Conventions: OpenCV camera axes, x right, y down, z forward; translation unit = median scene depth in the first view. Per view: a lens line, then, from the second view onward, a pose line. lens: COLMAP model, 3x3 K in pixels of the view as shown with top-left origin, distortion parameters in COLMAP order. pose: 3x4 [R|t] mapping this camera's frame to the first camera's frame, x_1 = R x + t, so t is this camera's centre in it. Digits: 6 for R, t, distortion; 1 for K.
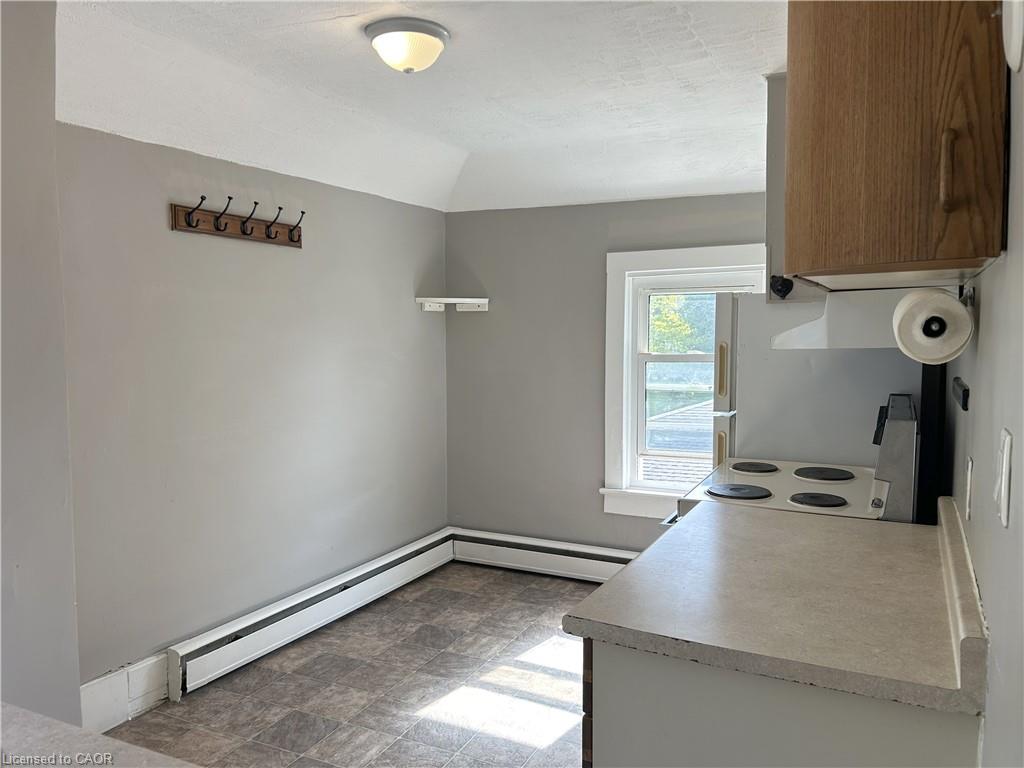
lens RADIAL K [[784.0, 0, 512.2], [0, 784.0, 389.7], [0, 0, 1]] dist [0.047066, -0.041560]
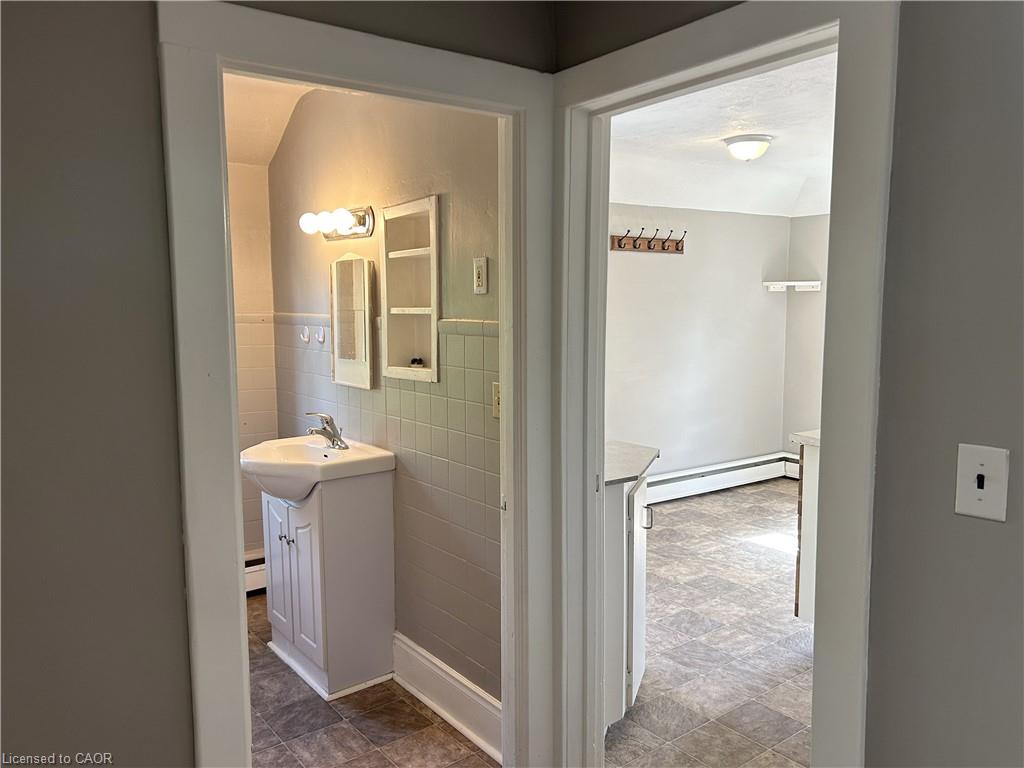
lens RADIAL K [[784.0, 0, 512.2], [0, 784.0, 389.7], [0, 0, 1]] dist [0.047066, -0.041560]
pose [[0.891436, 0.047359, -0.450665, 0.168267], [-0.032160, 0.998628, 0.041329, 0.041785], [0.452004, -0.022349, 0.891736, -0.635278]]
